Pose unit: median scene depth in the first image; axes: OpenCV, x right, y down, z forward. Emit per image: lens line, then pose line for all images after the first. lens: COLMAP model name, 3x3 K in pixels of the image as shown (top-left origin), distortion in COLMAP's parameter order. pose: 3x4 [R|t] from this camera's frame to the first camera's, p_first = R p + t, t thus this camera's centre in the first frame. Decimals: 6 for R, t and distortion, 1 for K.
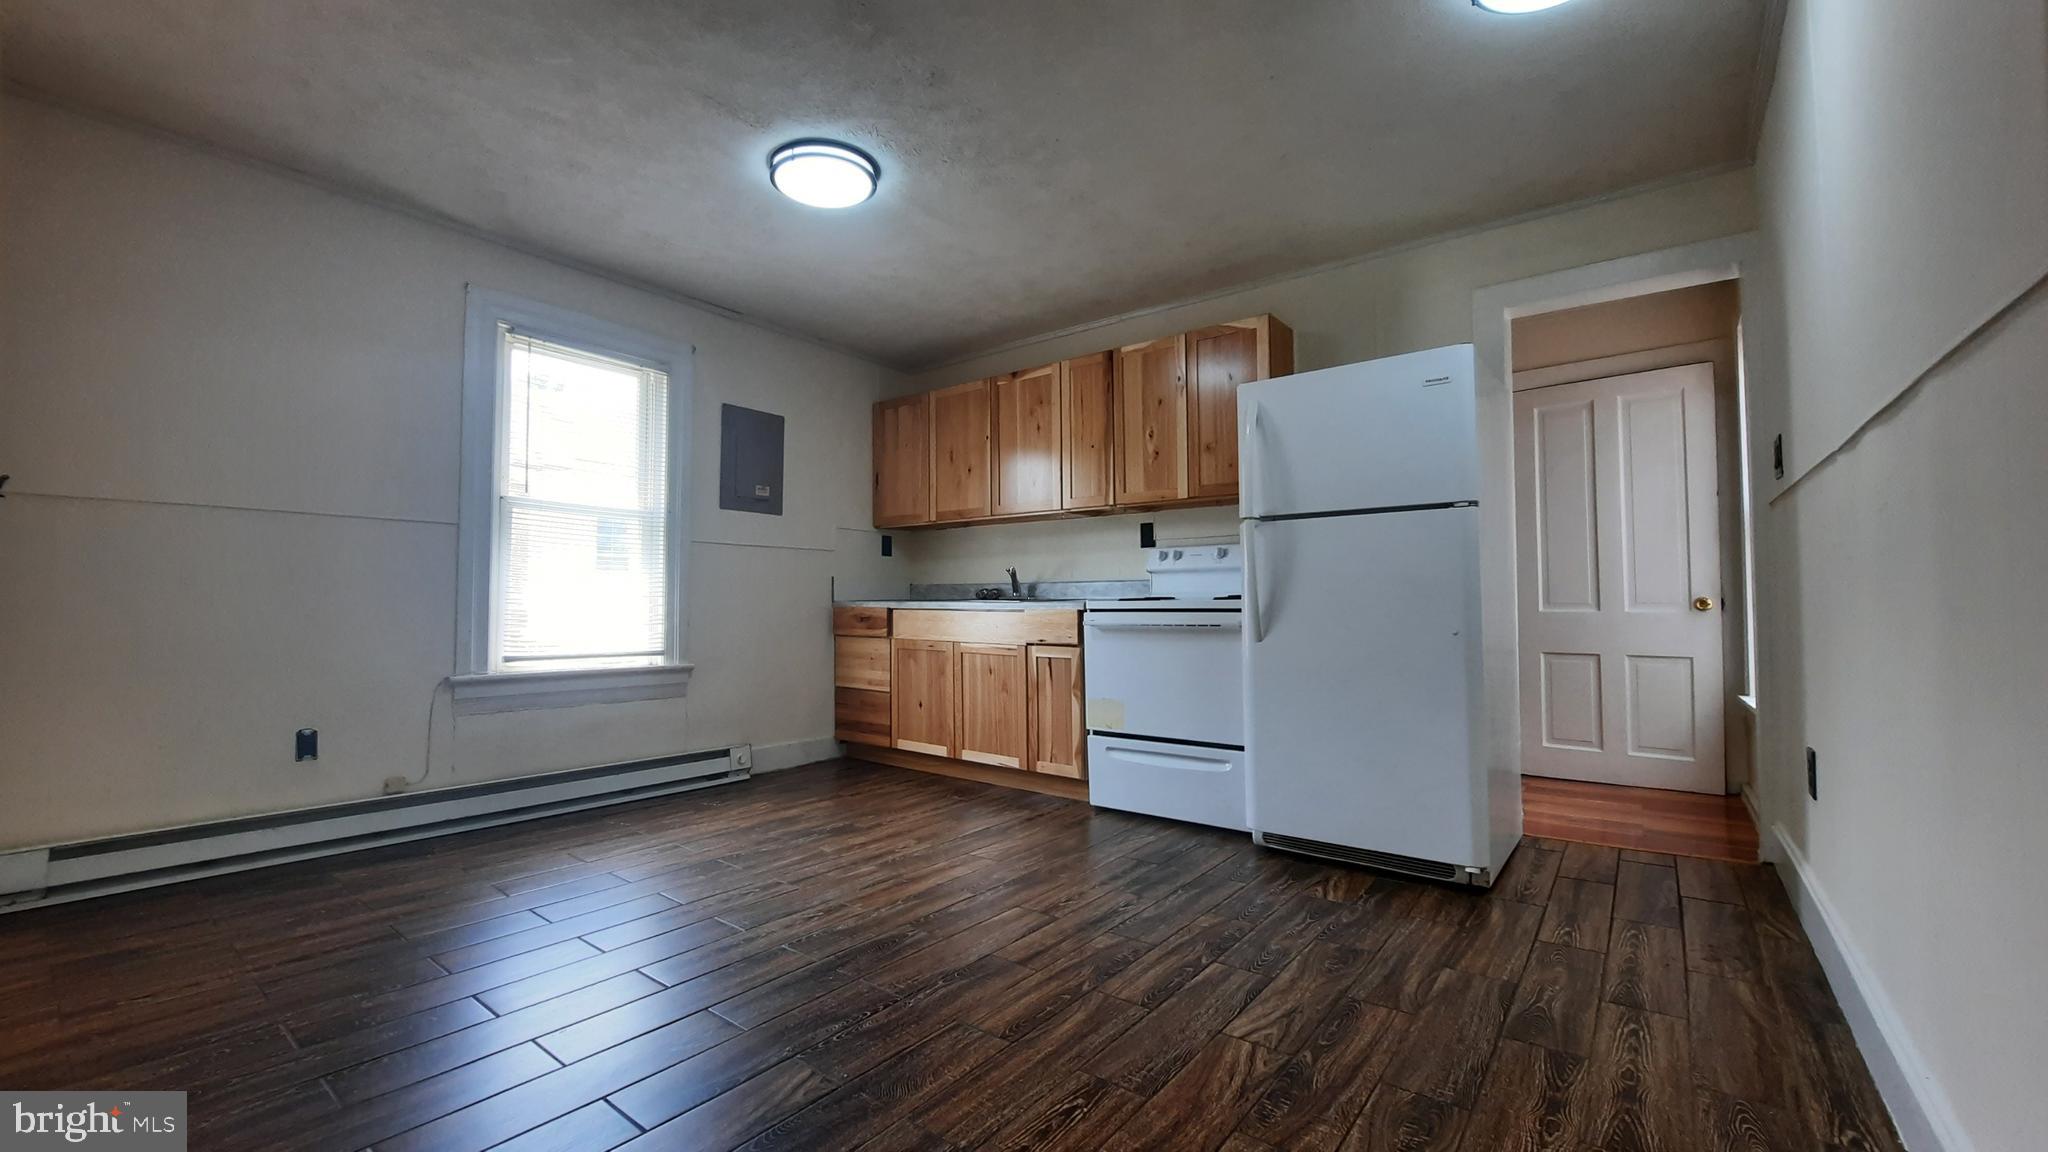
lens RADIAL K [[825.4, 0, 1021.8], [0, 825.4, 571.0], [0, 0, 1]] dist [-0.018315, -0.000335]
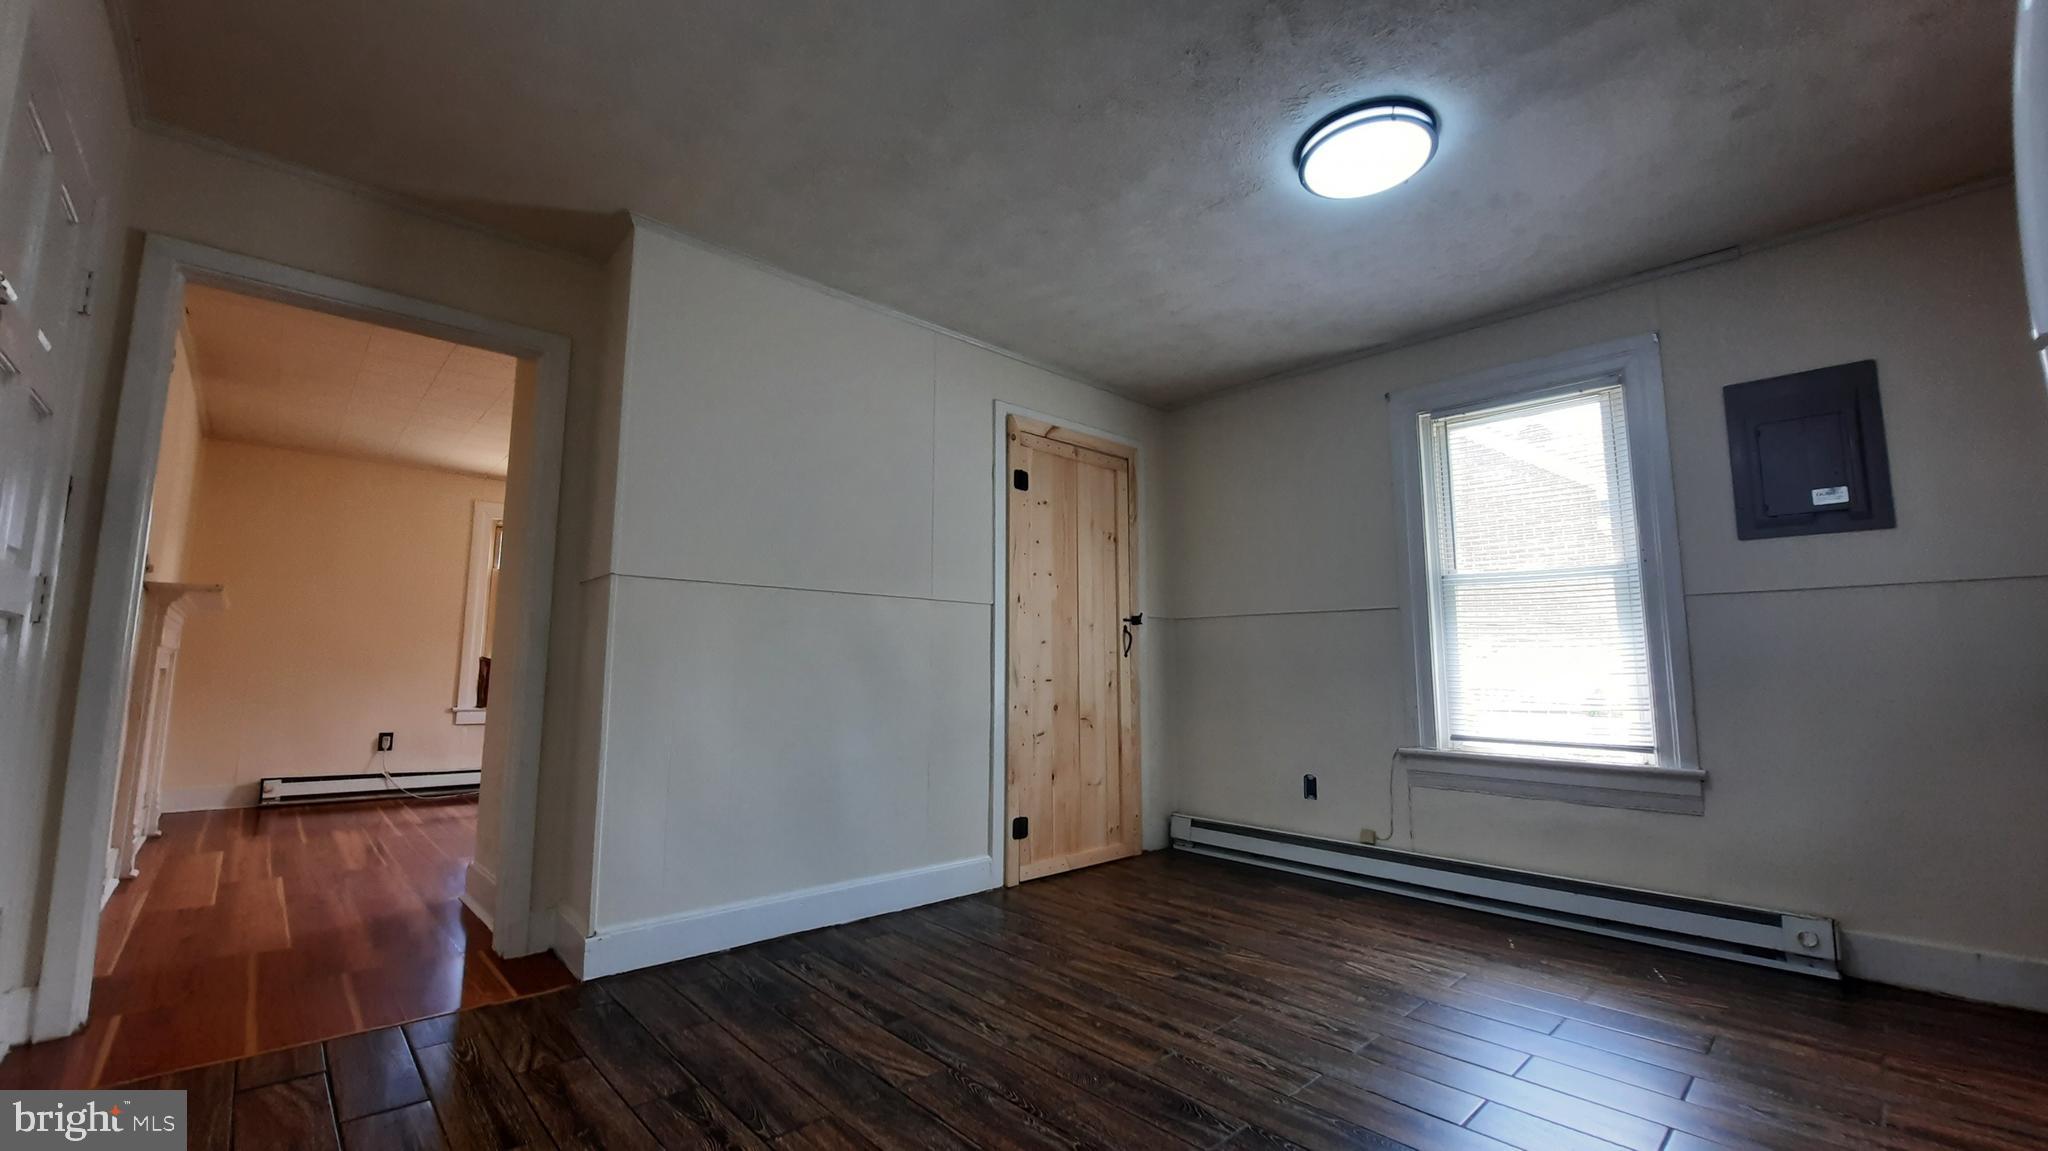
lens RADIAL K [[825.4, 0, 1023.3], [0, 825.4, 571.6], [0, 0, 1]] dist [-0.018315, -0.000335]
pose [[-0.176092, -0.120142, -0.977015, 0.474596], [0.033834, 0.991199, -0.127984, 0.017520], [0.983792, -0.055593, -0.170478, 0.671746]]
